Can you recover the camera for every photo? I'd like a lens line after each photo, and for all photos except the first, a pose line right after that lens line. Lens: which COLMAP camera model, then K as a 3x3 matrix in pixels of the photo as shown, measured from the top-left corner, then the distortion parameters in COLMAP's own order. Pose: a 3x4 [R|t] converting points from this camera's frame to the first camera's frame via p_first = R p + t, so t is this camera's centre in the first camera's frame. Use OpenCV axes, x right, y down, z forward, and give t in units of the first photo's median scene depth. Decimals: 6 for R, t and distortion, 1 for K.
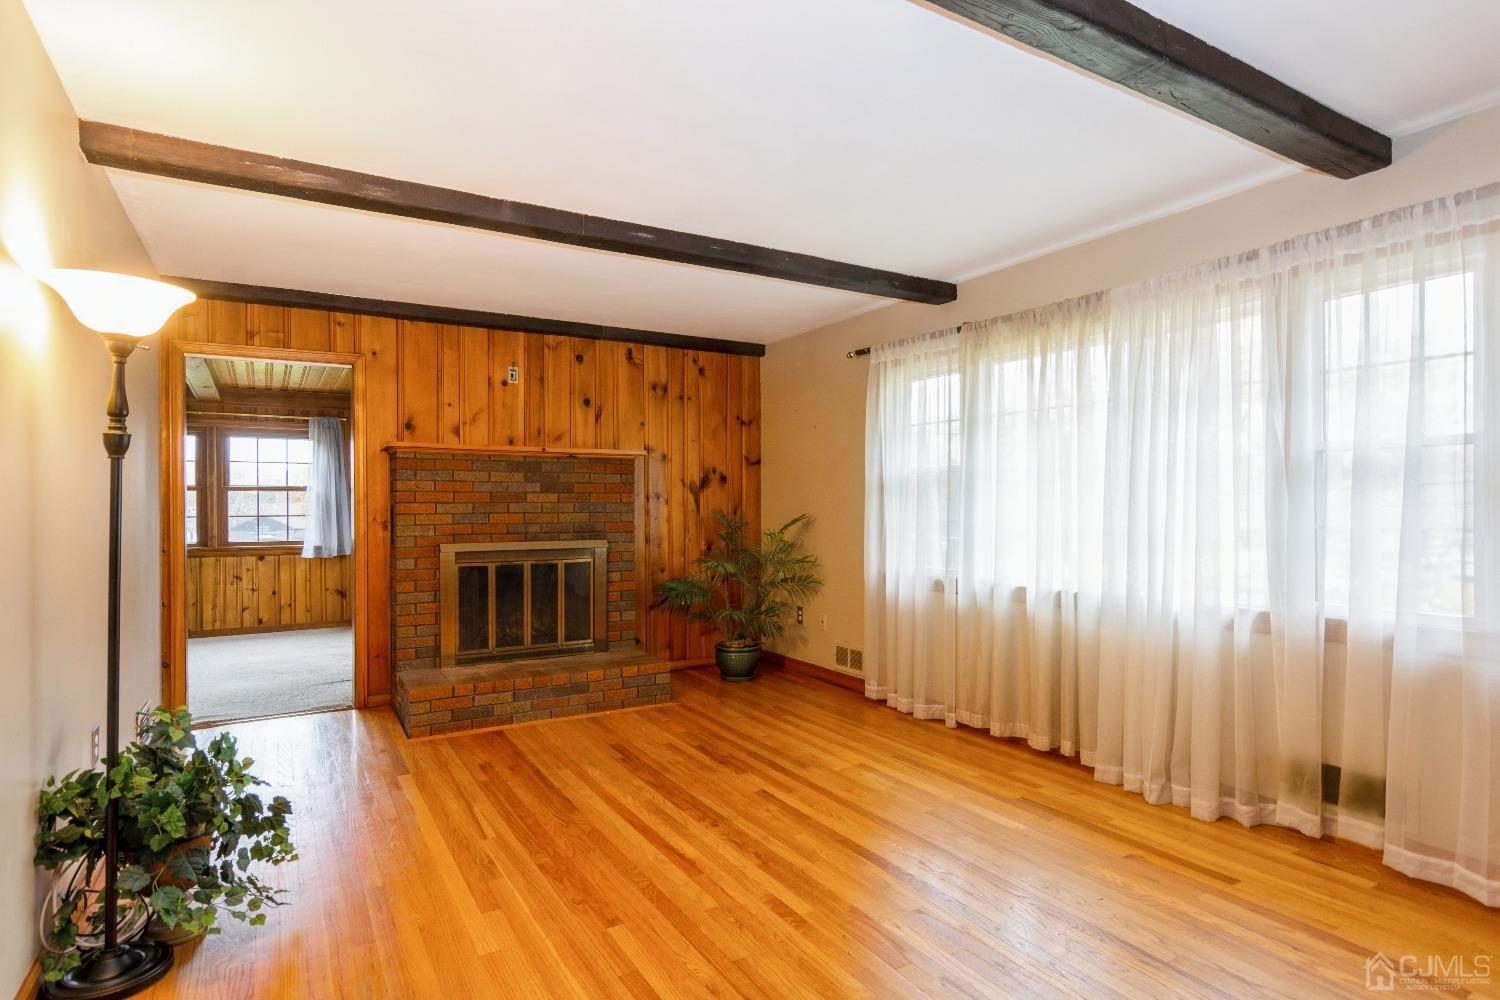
lens RADIAL K [[791.8, 0, 751.0], [0, 791.8, 509.2], [0, 0, 1]] dist [0.000447, 0.000380]
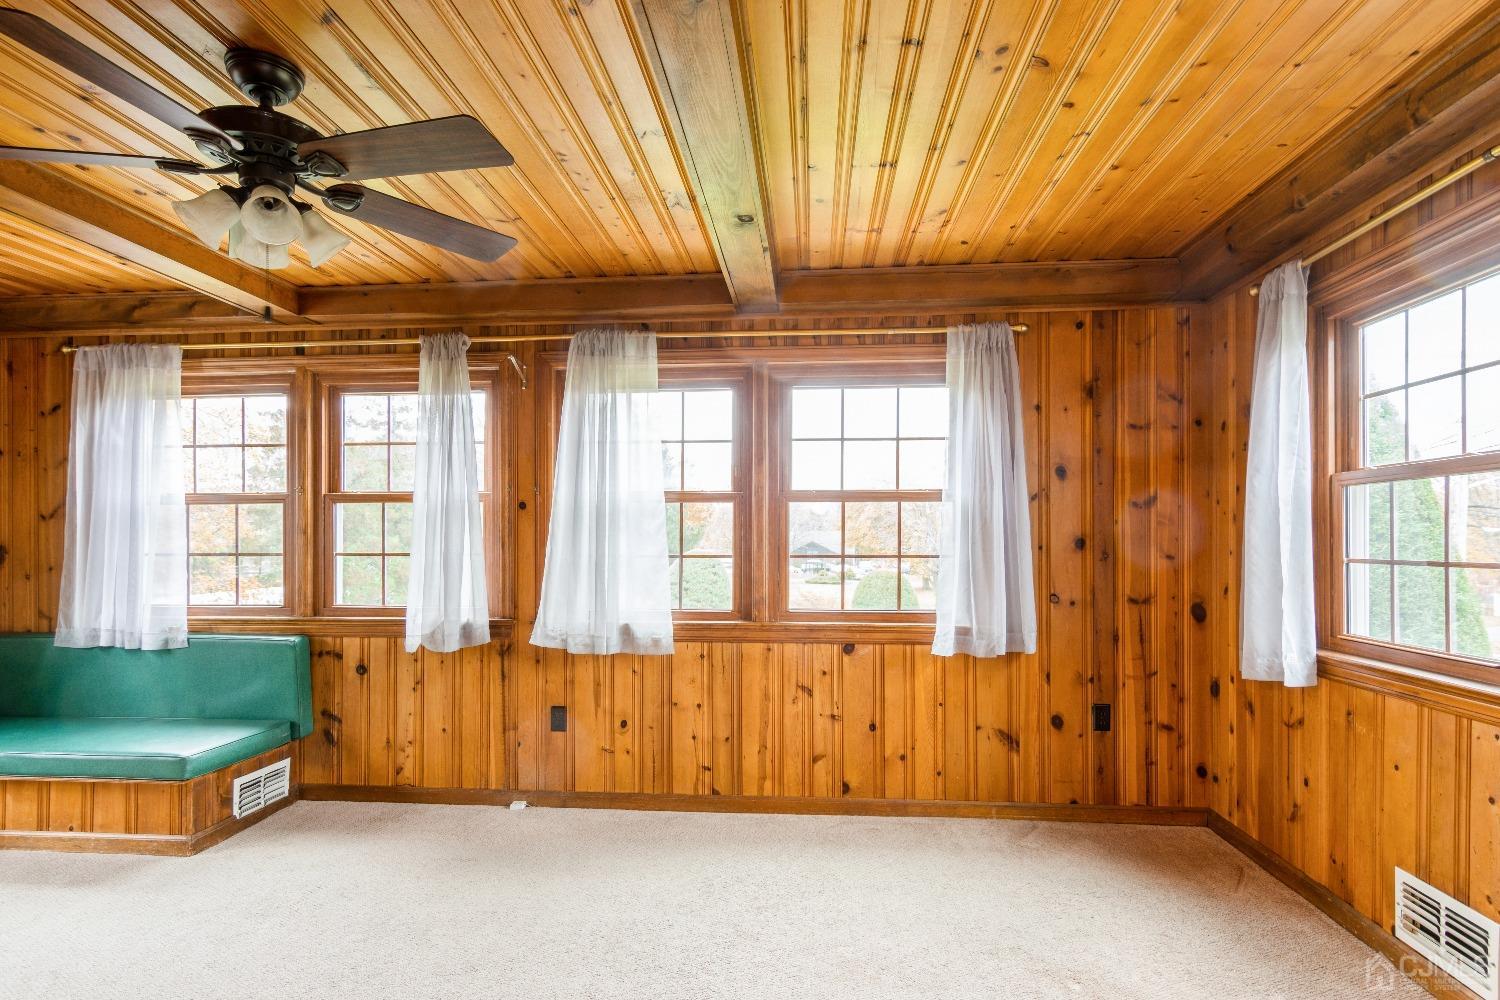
lens RADIAL K [[797.6, 0, 748.9], [0, 797.6, 540.8], [0, 0, 1]] dist [0.001479, 0.000210]
pose [[0.813586, 0.004424, -0.581428, -0.603931], [-0.005310, 0.999986, 0.000180, -0.000034], [0.581421, 0.002941, 0.813598, 0.899162]]
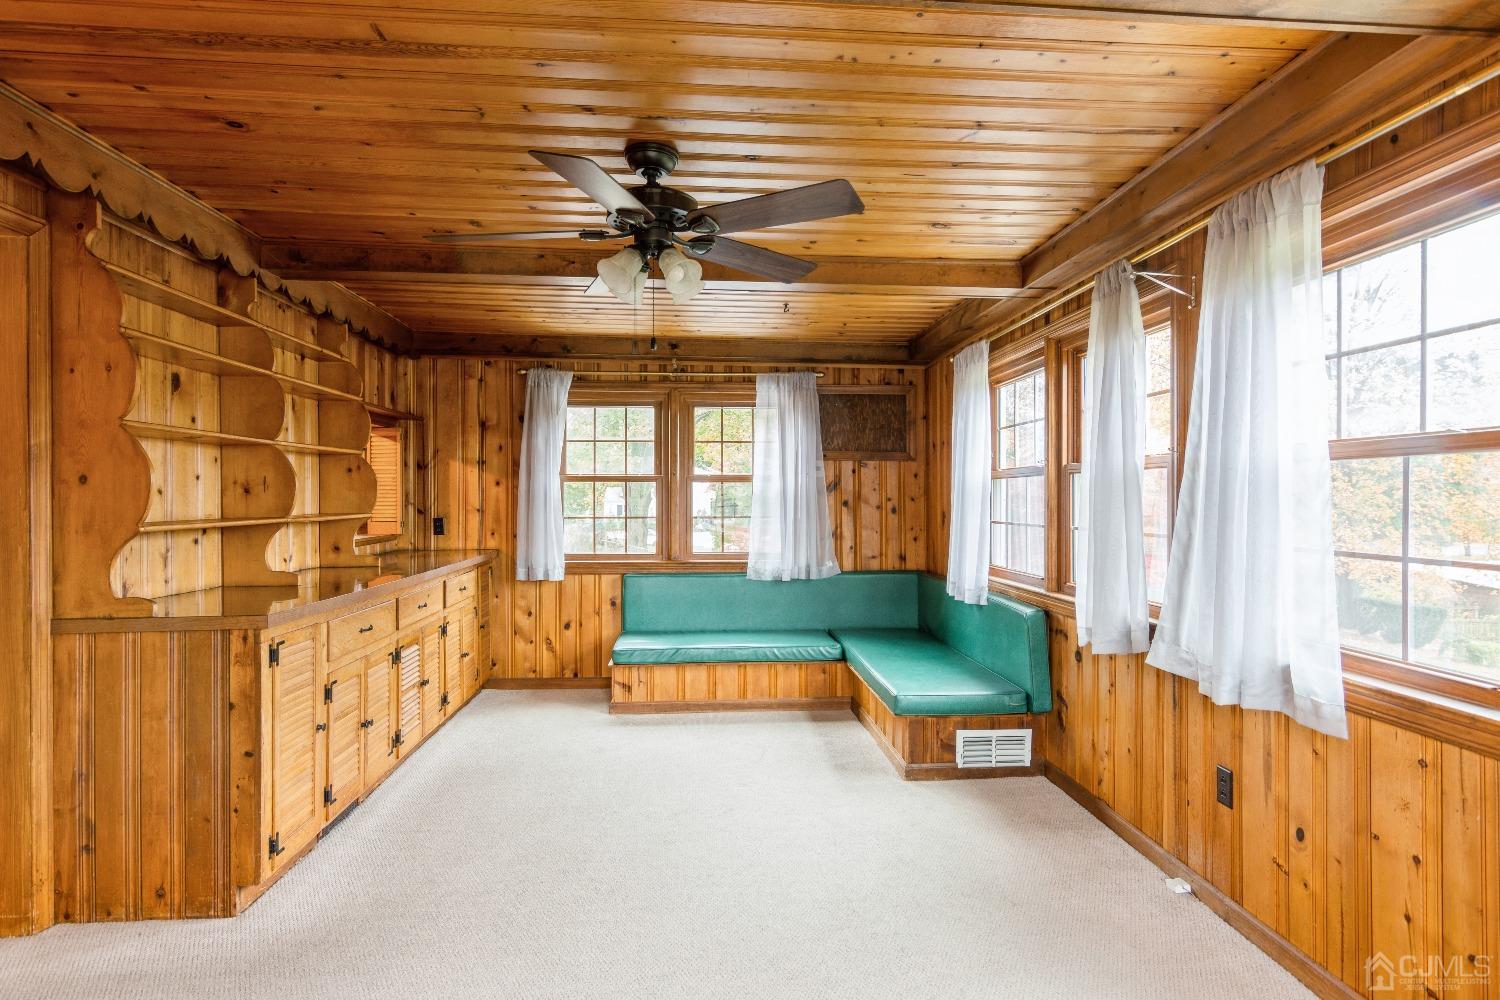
lens RADIAL K [[795.1, 0, 752.6], [0, 795.1, 498.7], [0, 0, 1]] dist [-0.000533, 0.000279]
pose [[-0.445723, 0.006671, -0.895146, -0.603281], [-0.002253, 0.999961, 0.008574, -0.016412], [0.895168, 0.005838, -0.445690, 1.338576]]
